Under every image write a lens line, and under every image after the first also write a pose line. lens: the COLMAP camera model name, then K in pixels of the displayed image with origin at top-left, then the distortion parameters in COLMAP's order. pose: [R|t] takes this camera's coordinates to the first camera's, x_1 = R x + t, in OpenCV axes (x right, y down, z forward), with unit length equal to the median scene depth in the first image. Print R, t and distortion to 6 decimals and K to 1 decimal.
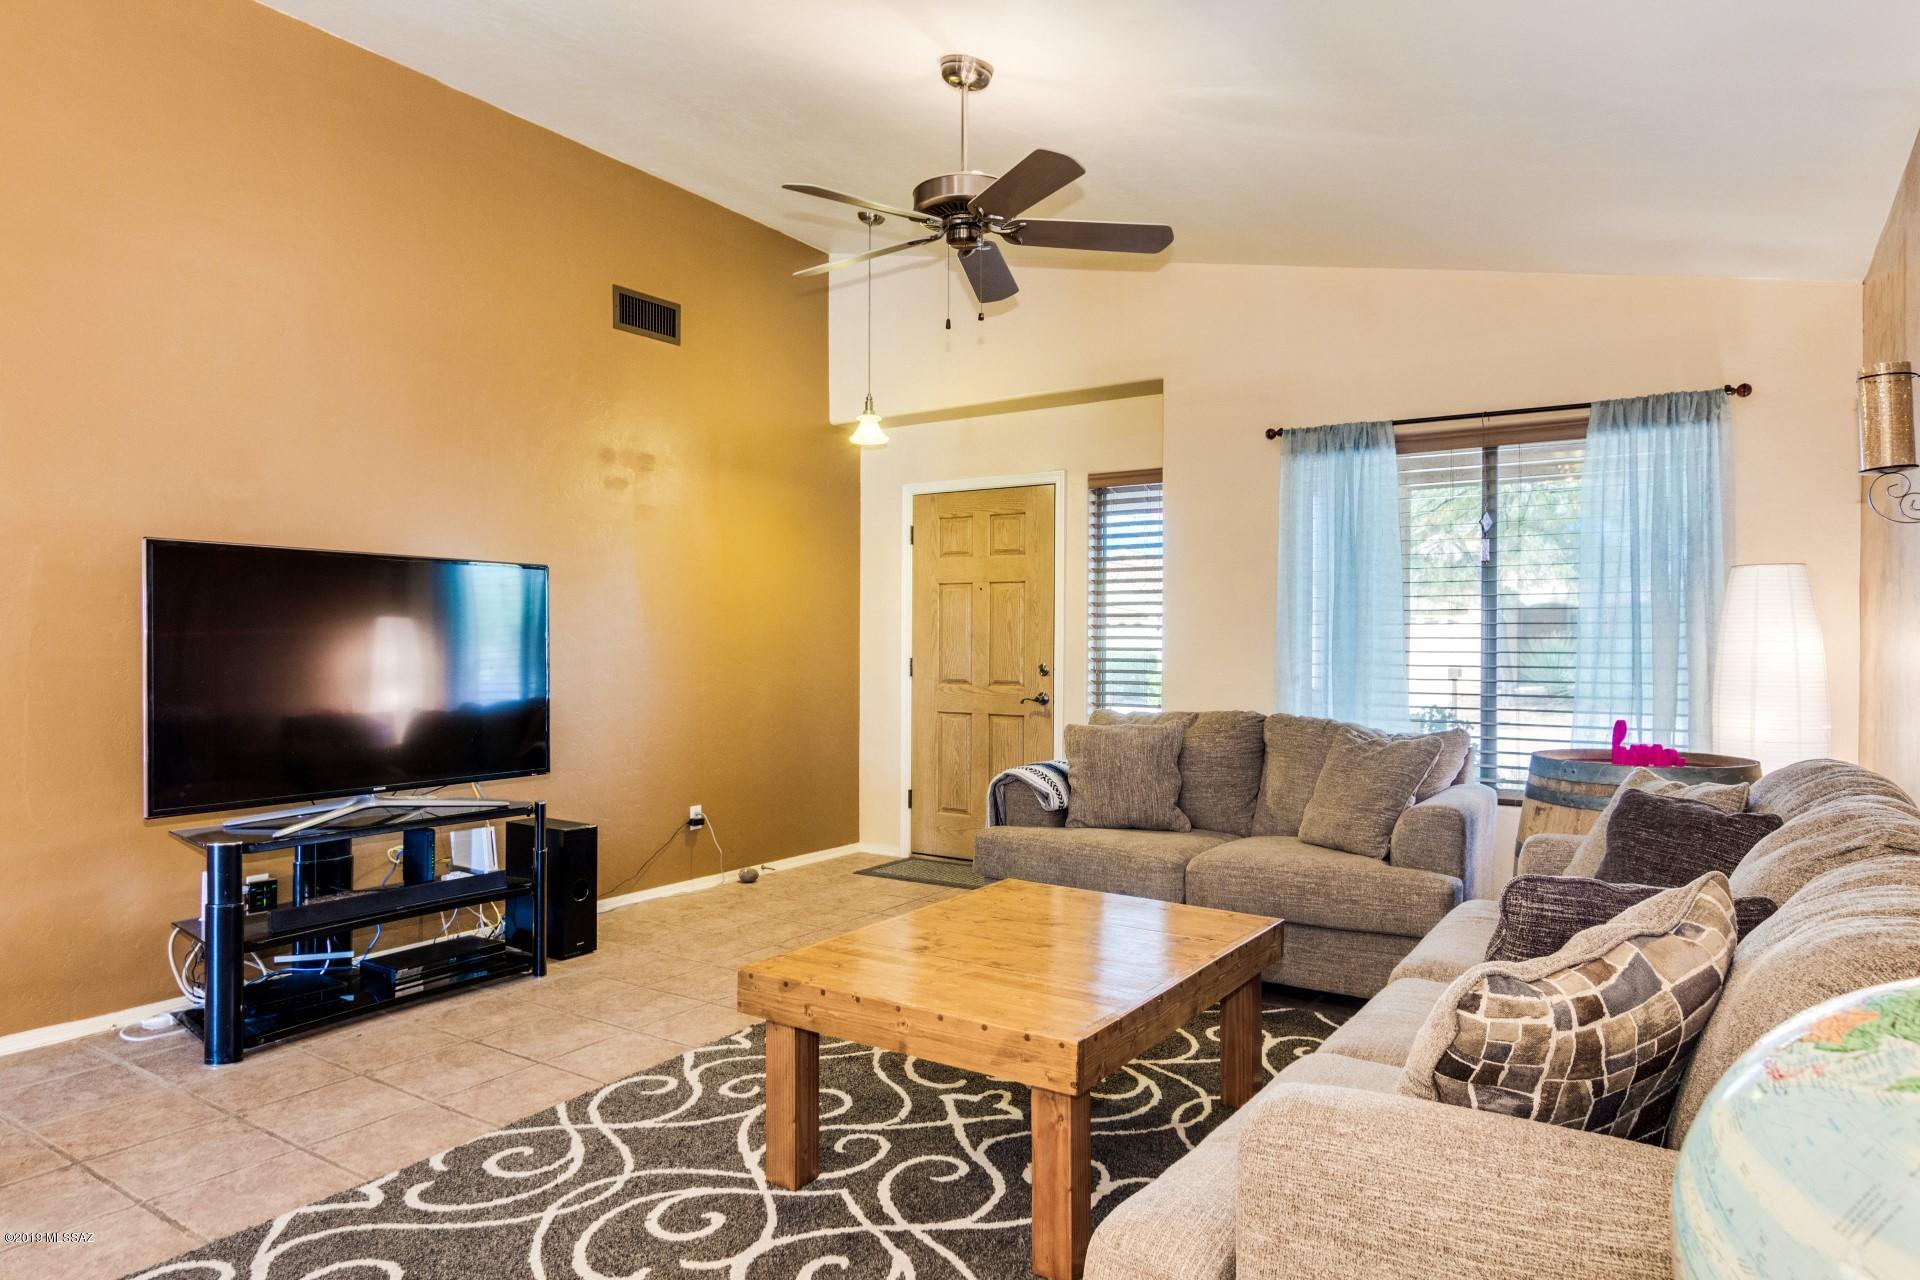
lens RADIAL K [[1157.5, 0, 960.0], [0, 1157.5, 640.0], [0, 0, 1]] dist [0.002381, 0.001157]
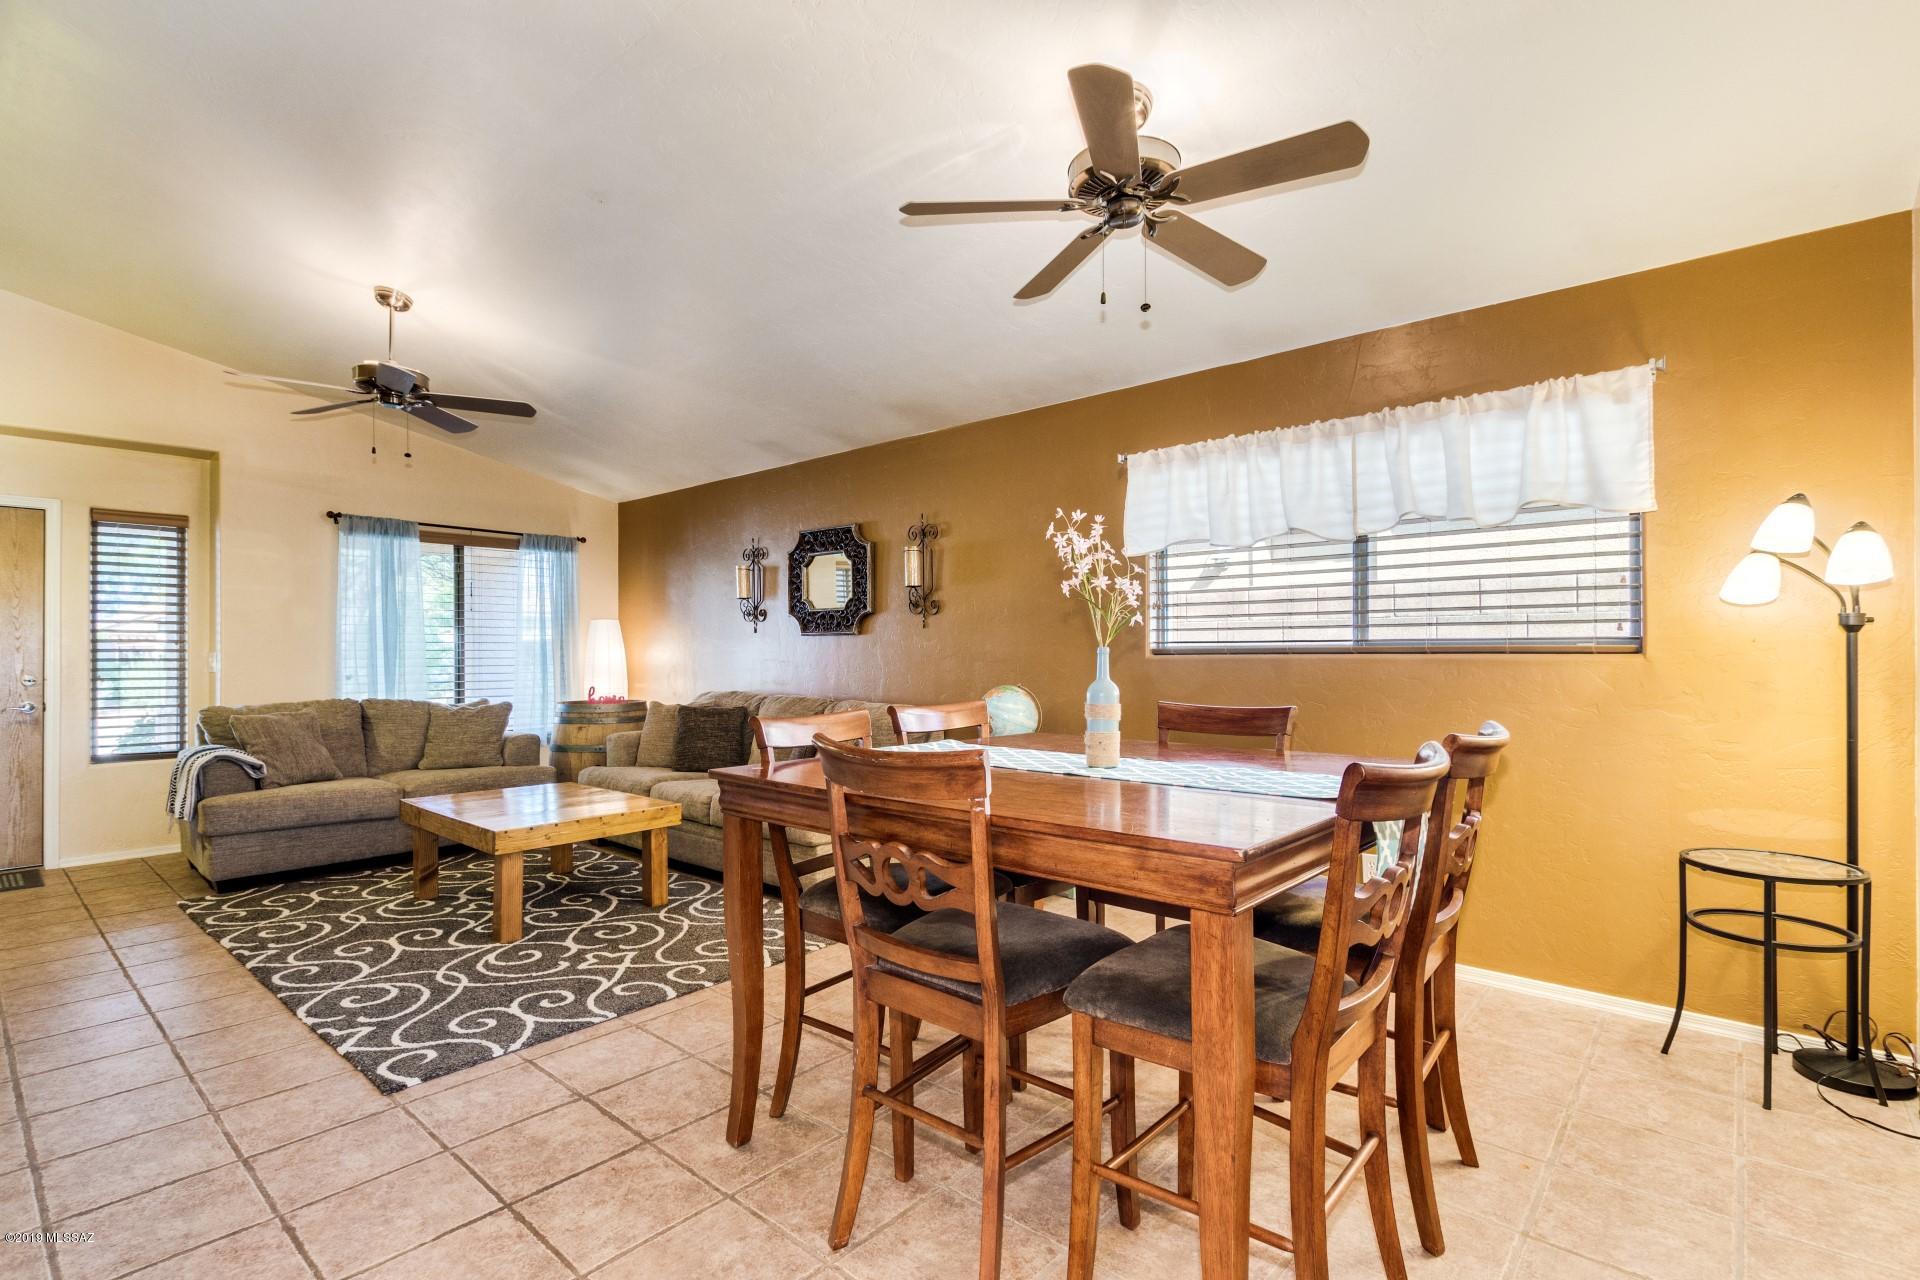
lens RADIAL K [[931.5, 0, 966.2], [0, 931.5, 651.4], [0, 0, 1]] dist [0.003627, 0.000432]
pose [[0.112301, -0.003430, 0.993668, -1.379390], [0.000496, 0.999994, 0.003396, -0.006967], [-0.993674, 0.000112, 0.112302, 0.077746]]
